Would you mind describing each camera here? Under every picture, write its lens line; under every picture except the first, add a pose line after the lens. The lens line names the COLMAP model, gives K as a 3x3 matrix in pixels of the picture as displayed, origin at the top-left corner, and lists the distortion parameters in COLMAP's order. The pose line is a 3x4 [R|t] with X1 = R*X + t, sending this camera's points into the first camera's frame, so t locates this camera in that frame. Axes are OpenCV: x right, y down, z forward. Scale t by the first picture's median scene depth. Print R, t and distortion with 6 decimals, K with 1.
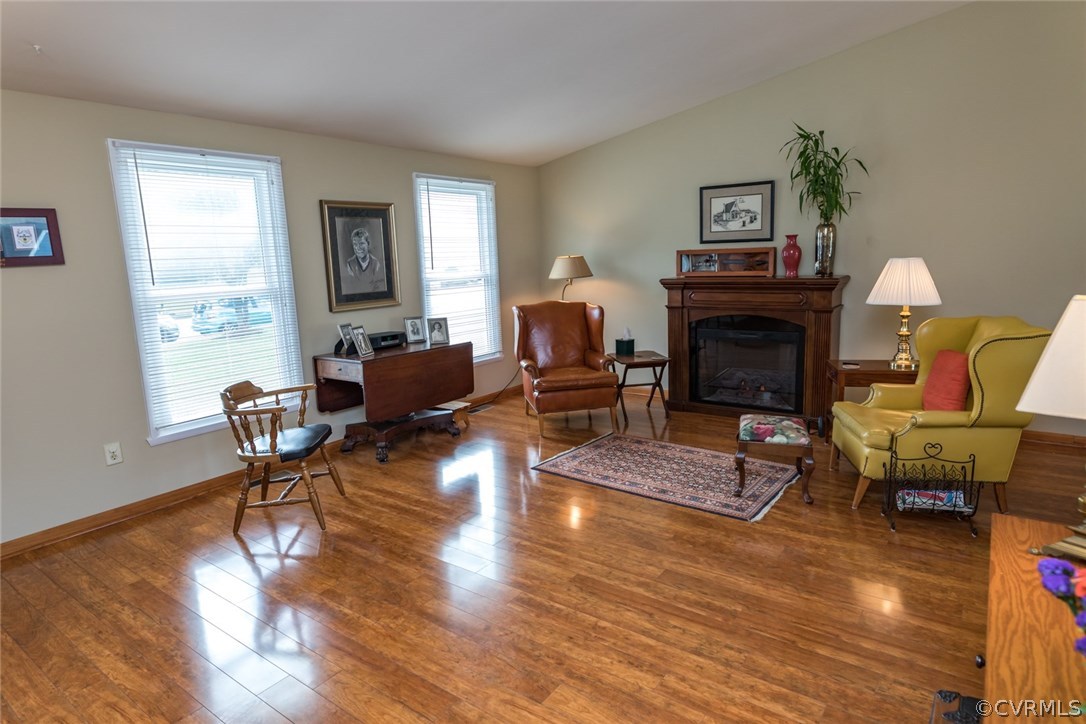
lens RADIAL K [[626.5, 0, 549.7], [0, 626.5, 359.3], [0, 0, 1]] dist [0.000655, -0.001232]
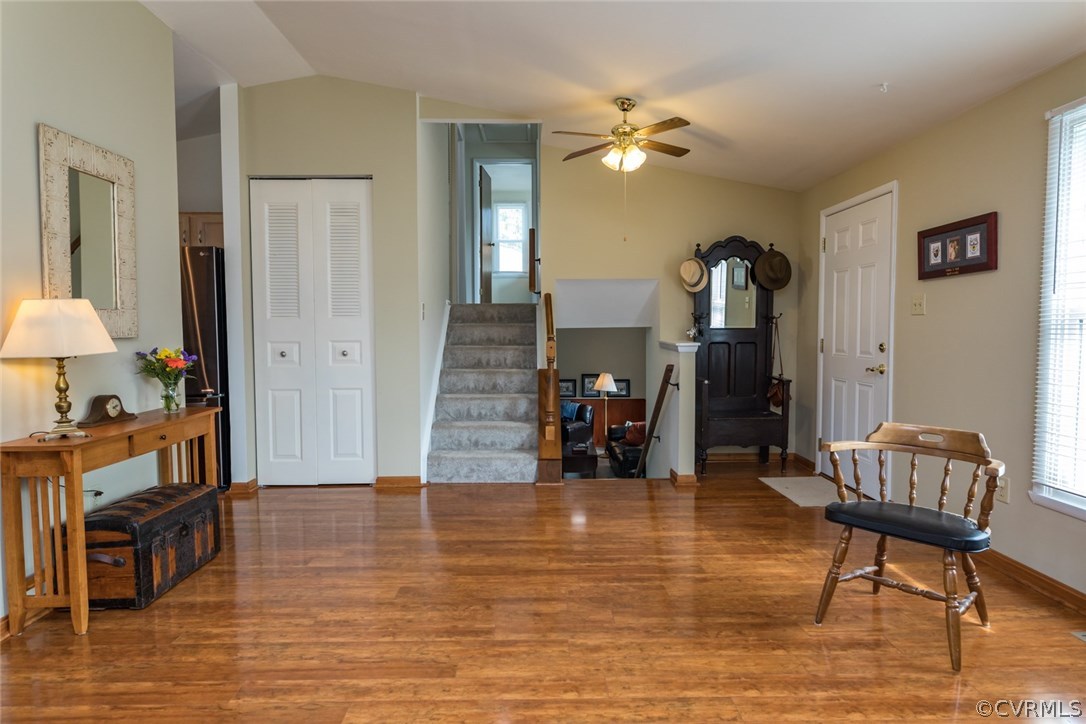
lens RADIAL K [[626.5, 0, 545.2], [0, 626.5, 368.2], [0, 0, 1]] dist [0.000655, -0.001232]
pose [[-0.802341, 0.077201, -0.591852, 0.280940], [-0.071066, 0.972189, 0.223153, -0.146915], [0.592620, 0.221105, -0.774541, 1.171123]]
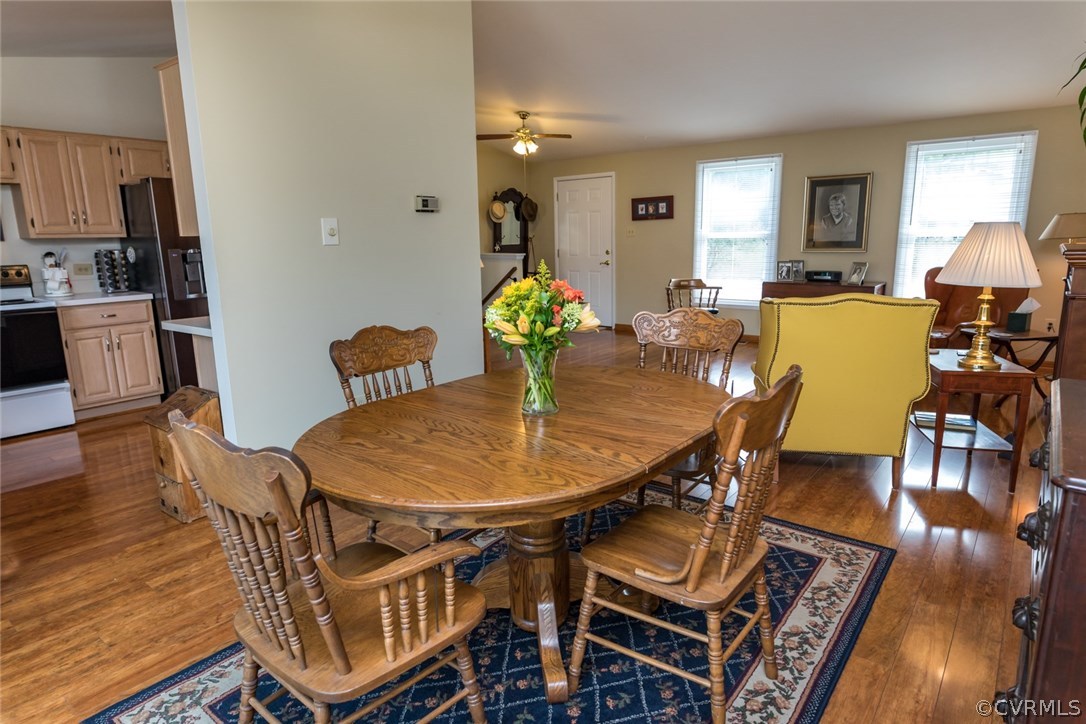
lens RADIAL K [[626.5, 0, 550.3], [0, 626.5, 365.8], [0, 0, 1]] dist [0.000655, -0.001232]
pose [[-0.045456, 0.239599, -0.969807, 1.460968], [-0.150010, 0.958166, 0.243754, -0.109399], [0.987639, 0.156560, -0.007612, 0.556483]]
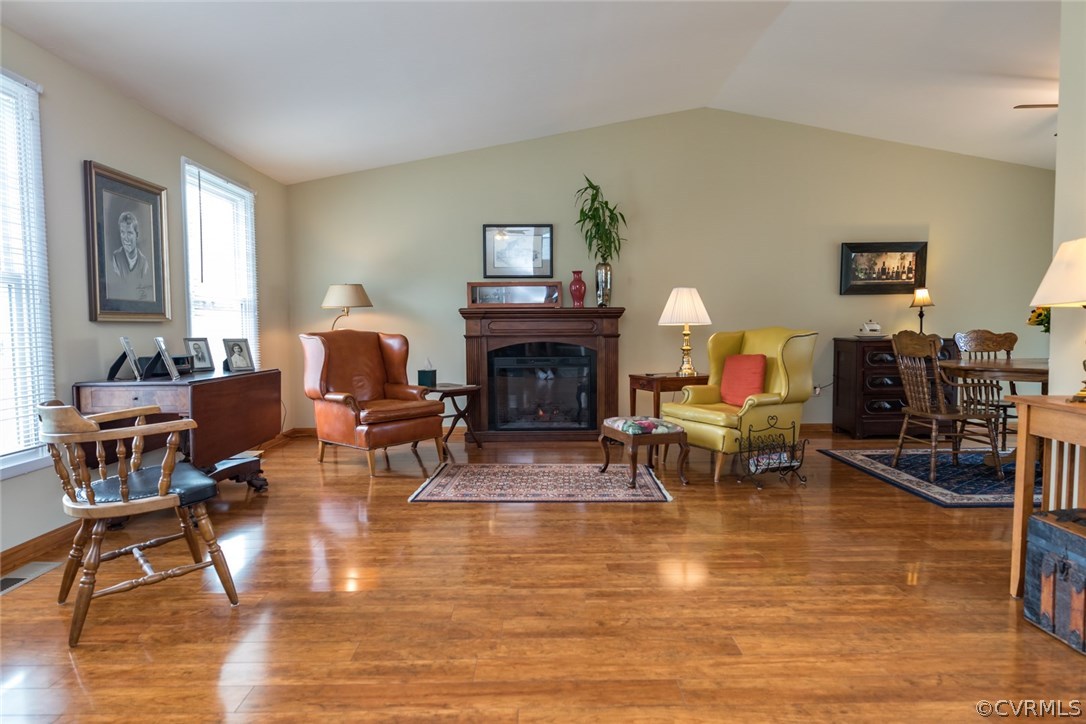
lens RADIAL K [[626.5, 0, 553.5], [0, 626.5, 363.5], [0, 0, 1]] dist [0.000655, -0.001232]
pose [[0.797012, -0.008773, 0.603900, -0.440755], [0.081586, 0.992293, -0.093261, 0.091976], [-0.598427, 0.123600, 0.791586, 0.191522]]
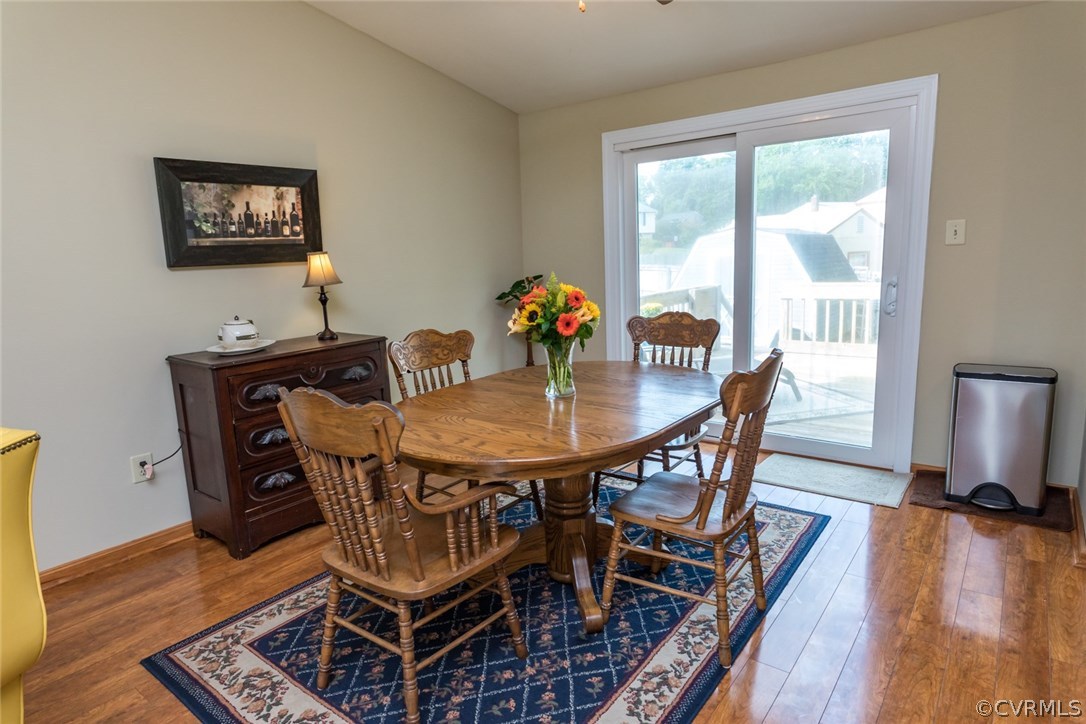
lens RADIAL K [[626.5, 0, 544.3], [0, 626.5, 363.1], [0, 0, 1]] dist [0.000655, -0.001232]
pose [[0.037447, -0.141645, 0.989209, 0.318702], [0.203355, 0.970270, 0.131235, -0.058870], [-0.978389, 0.196246, 0.065138, 0.503487]]
